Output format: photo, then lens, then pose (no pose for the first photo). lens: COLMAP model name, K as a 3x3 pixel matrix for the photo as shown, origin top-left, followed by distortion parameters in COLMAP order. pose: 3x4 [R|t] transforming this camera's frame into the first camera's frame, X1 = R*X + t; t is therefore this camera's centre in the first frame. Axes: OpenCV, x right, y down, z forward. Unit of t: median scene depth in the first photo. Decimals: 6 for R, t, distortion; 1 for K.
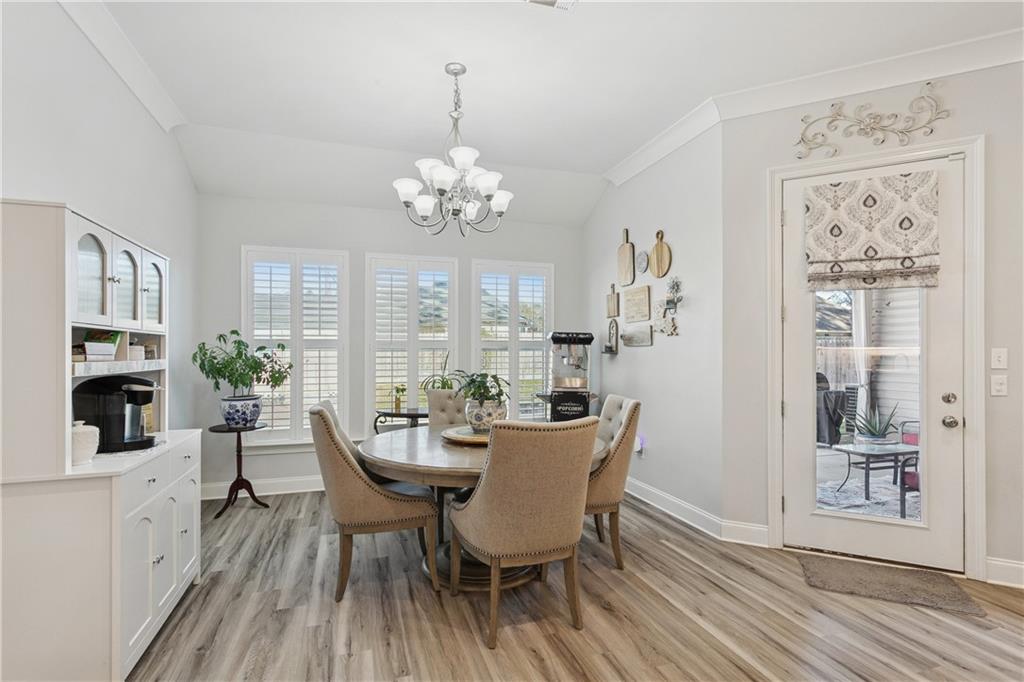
lens RADIAL K [[486.9, 0, 511.4], [0, 486.9, 350.2], [0, 0, 1]] dist [0.003438, 0.000512]
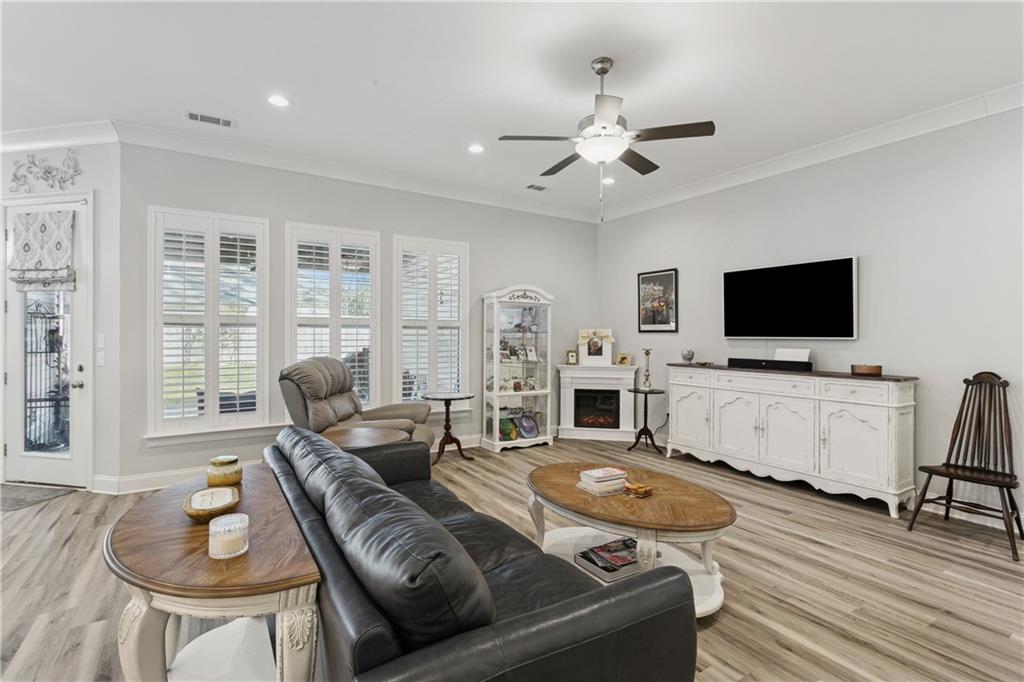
lens RADIAL K [[486.9, 0, 499.9], [0, 486.9, 334.4], [0, 0, 1]] dist [0.003438, 0.000512]
pose [[0.970058, 0.004449, 0.242834, 1.659135], [-0.005585, 0.999976, 0.003992, -0.014267], [-0.242810, -0.005229, 0.970060, -0.672121]]
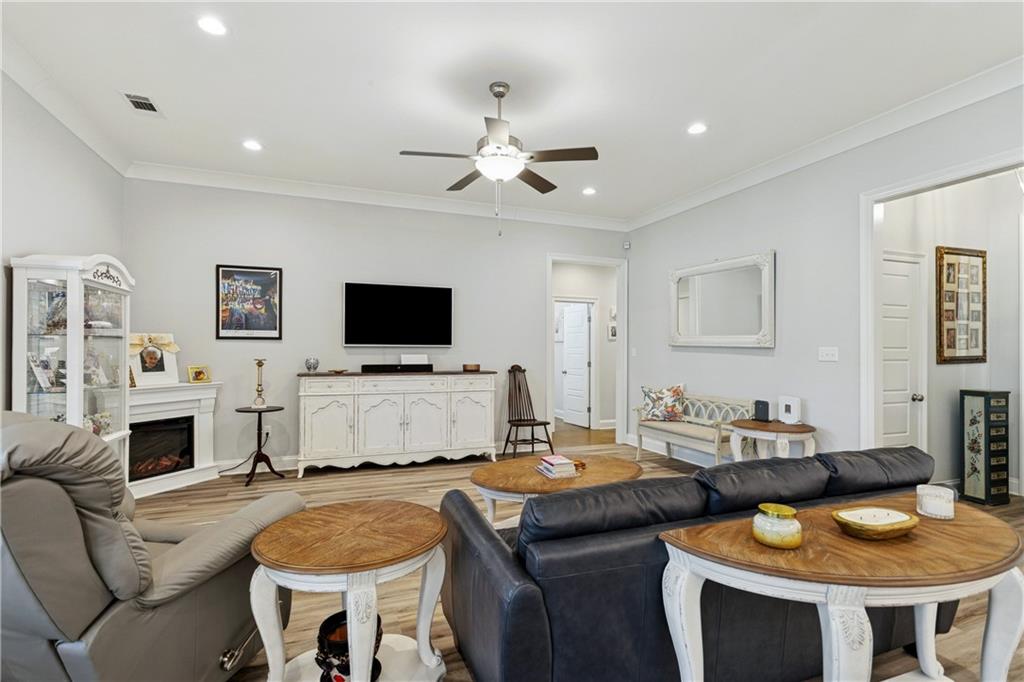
lens RADIAL K [[486.9, 0, 506.7], [0, 486.9, 341.8], [0, 0, 1]] dist [0.003438, 0.000512]
pose [[-0.059042, 0.011016, 0.998195, 1.058596], [-0.010547, 0.999876, -0.011658, -0.000513], [-0.998200, -0.011216, -0.058919, 0.282110]]
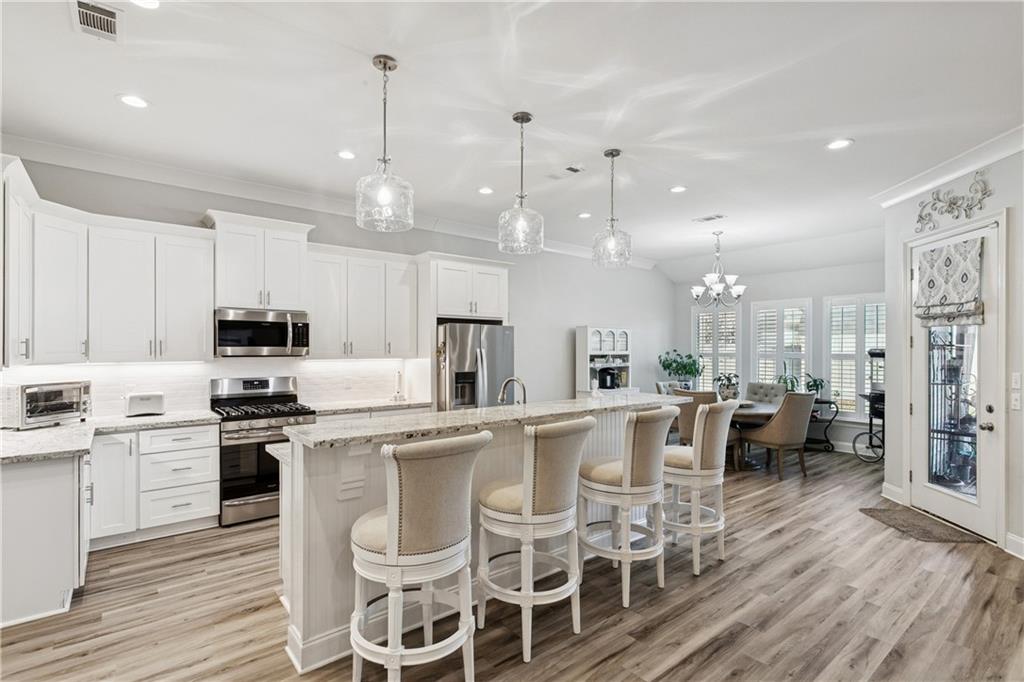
lens RADIAL K [[486.9, 0, 508.6], [0, 486.9, 349.6], [0, 0, 1]] dist [0.003438, 0.000512]
pose [[0.357798, 0.003740, -0.933792, 1.574713], [0.002160, 0.999986, 0.004832, -0.067374], [0.933797, -0.003746, 0.357785, -0.649162]]
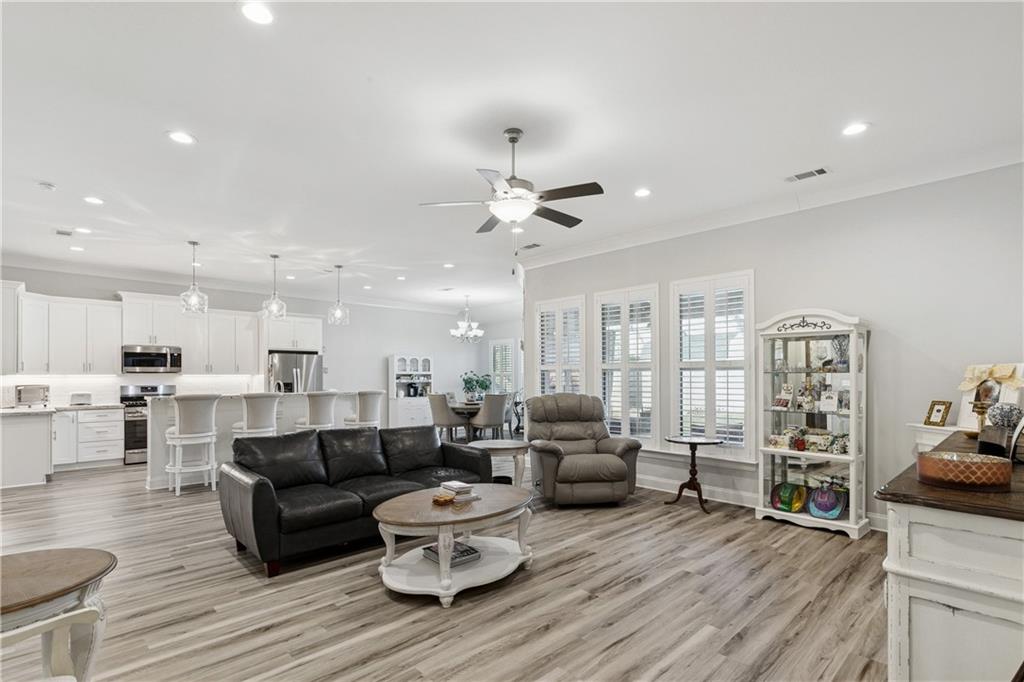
lens RADIAL K [[486.9, 0, 507.1], [0, 486.9, 375.0], [0, 0, 1]] dist [0.003438, 0.000512]
pose [[0.438615, -0.004225, -0.898665, 3.083098], [0.006914, 0.999975, -0.001327, -0.011908], [0.898649, -0.005631, 0.438633, -0.260455]]
